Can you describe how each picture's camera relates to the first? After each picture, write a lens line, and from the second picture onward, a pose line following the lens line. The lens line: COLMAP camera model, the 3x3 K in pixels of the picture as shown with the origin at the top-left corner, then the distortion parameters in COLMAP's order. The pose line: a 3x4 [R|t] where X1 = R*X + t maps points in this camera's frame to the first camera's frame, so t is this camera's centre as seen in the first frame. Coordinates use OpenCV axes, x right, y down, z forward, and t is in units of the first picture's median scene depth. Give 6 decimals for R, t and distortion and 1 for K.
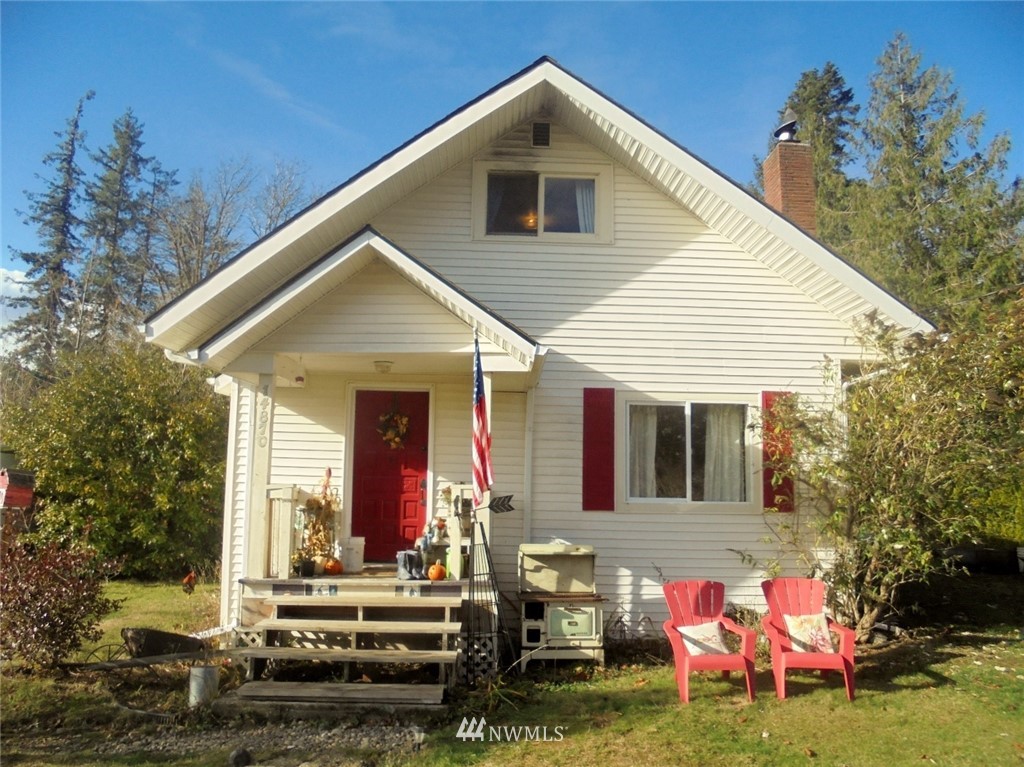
lens RADIAL K [[783.2, 0, 512.0], [0, 783.2, 383.5], [0, 0, 1]] dist [-0.133524, 0.140633]
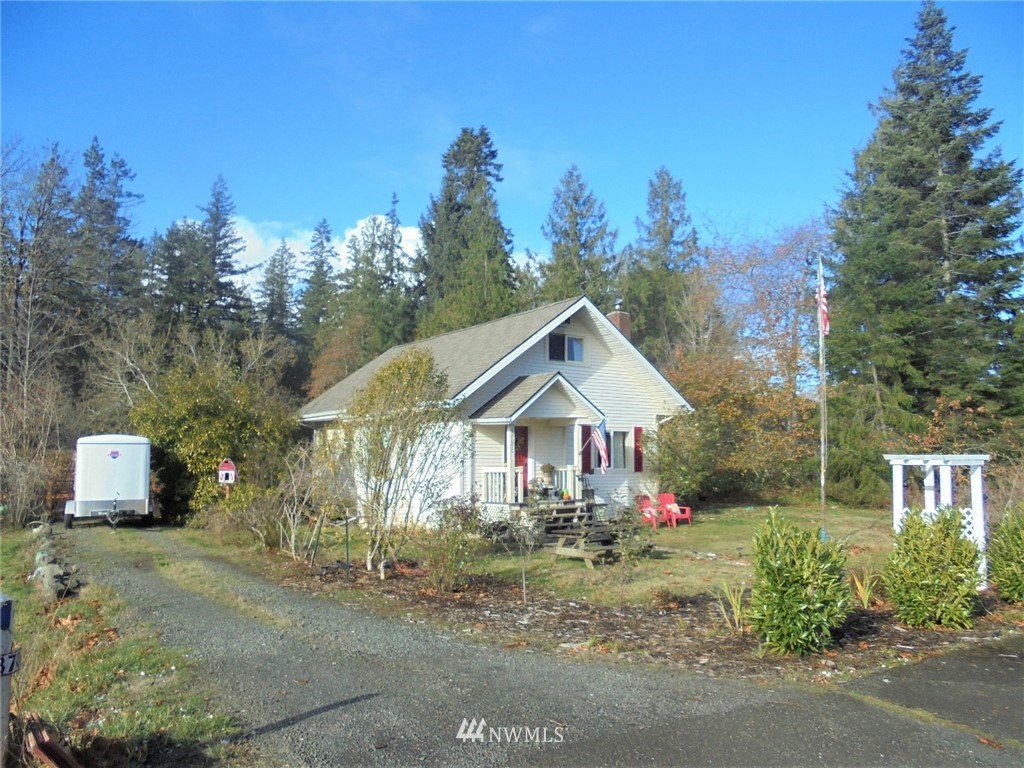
lens RADIAL K [[783.2, 0, 512.0], [0, 783.2, 384.0], [0, 0, 1]] dist [-0.133524, 0.140633]
pose [[0.839884, 0.032196, 0.541811, -1.492924], [-0.062116, 0.997382, 0.037022, -0.209572], [-0.539200, -0.064749, 0.839685, -1.015778]]
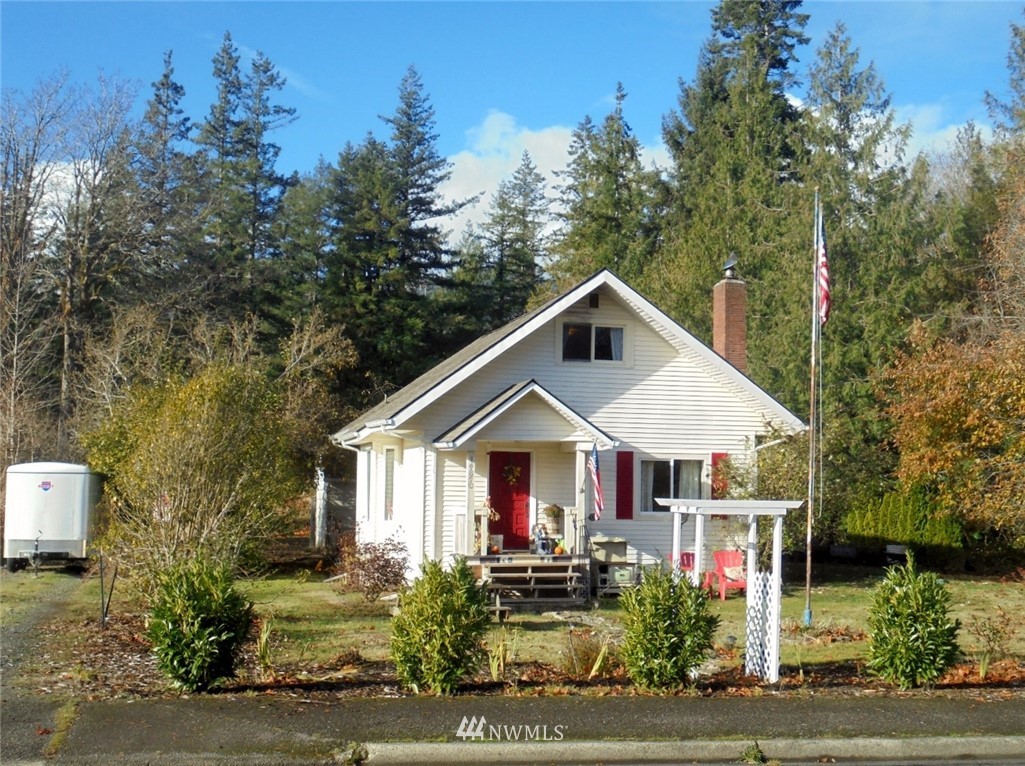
lens RADIAL K [[1319.5, 0, 512.5], [0, 1319.5, 383.0], [0, 0, 1]] dist [-0.033491, -0.026564]
pose [[0.978751, 0.013482, 0.204611, -0.768625], [-0.026820, 0.997681, 0.062554, -0.334762], [-0.203293, -0.066713, 0.976843, -1.912518]]
